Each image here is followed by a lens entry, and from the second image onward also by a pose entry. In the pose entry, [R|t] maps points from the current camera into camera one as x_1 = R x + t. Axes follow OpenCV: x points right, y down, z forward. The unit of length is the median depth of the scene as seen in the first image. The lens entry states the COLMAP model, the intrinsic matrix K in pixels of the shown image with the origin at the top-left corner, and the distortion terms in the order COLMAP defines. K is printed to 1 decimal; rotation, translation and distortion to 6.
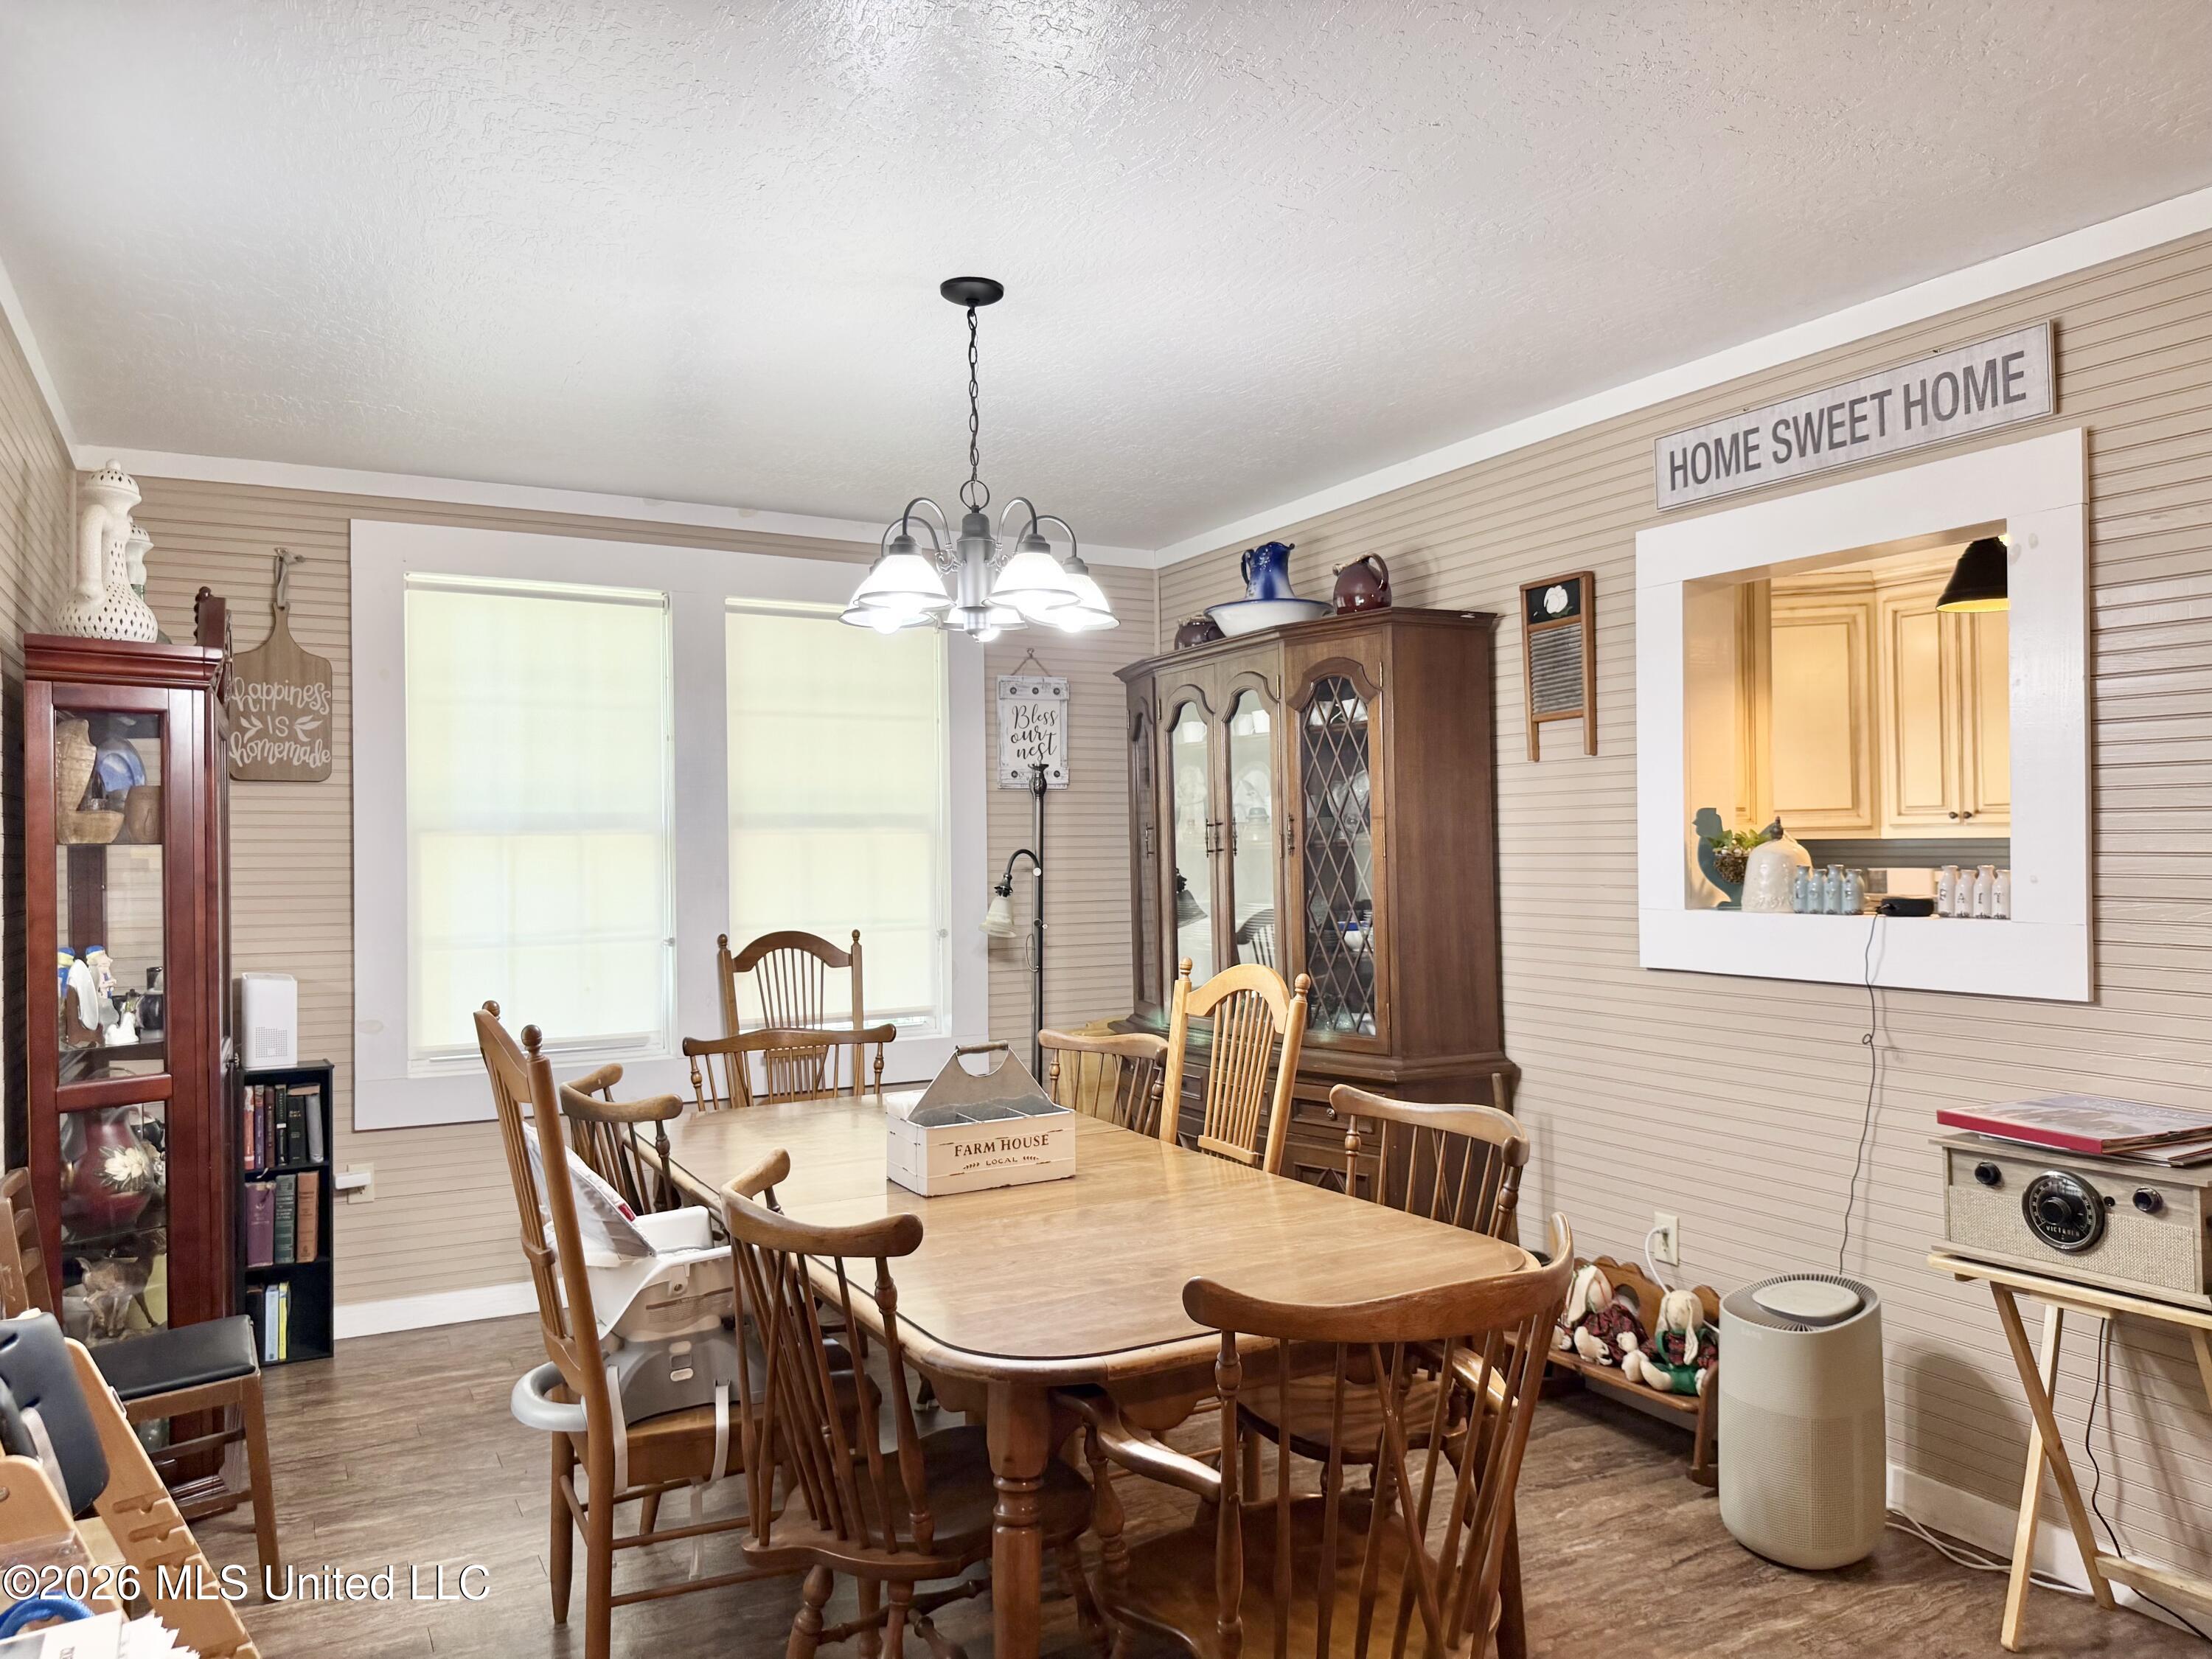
lens RADIAL K [[1555.8, 0, 1106.0], [0, 1555.8, 829.5], [0, 0, 1]] dist [0.068591, -0.129778]
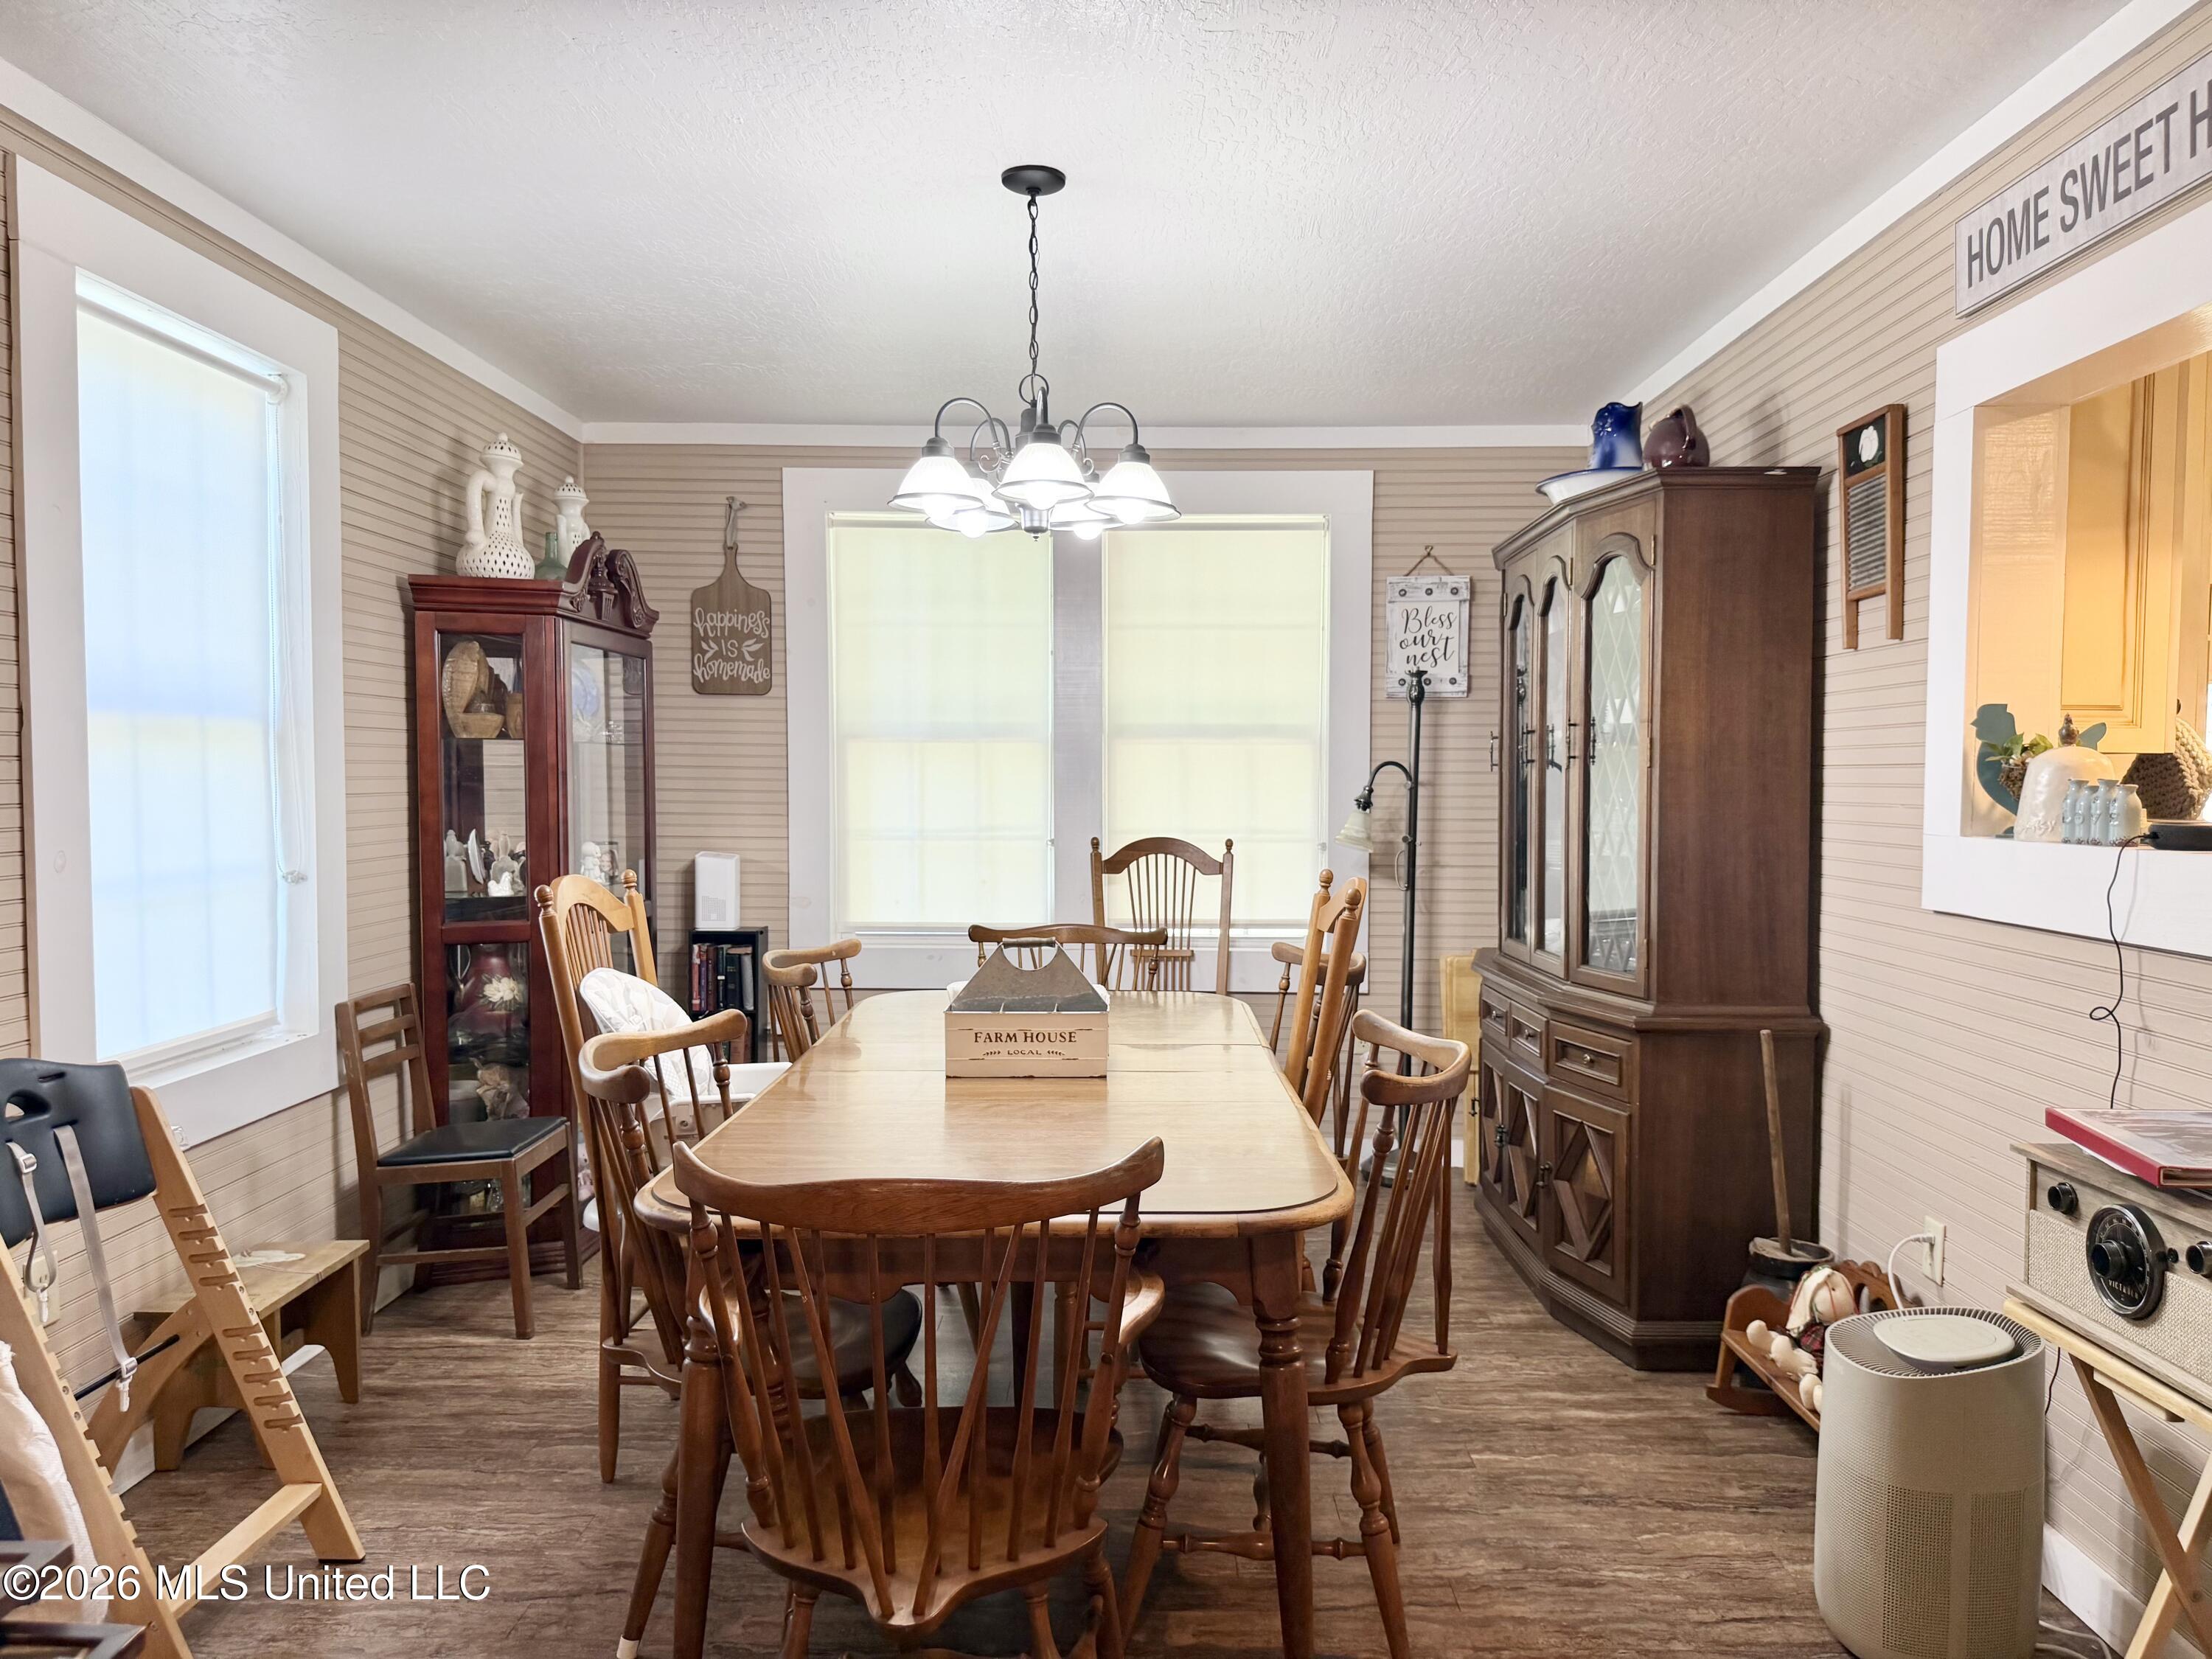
lens RADIAL K [[1568.2, 0, 1109.8], [0, 1568.2, 846.9], [0, 0, 1]] dist [0.008101, -0.020516]
pose [[0.868217, 0.037350, -0.494777, 0.347932], [-0.009084, 0.998192, 0.059411, 0.012733], [0.496101, -0.047087, 0.866987, 0.106979]]
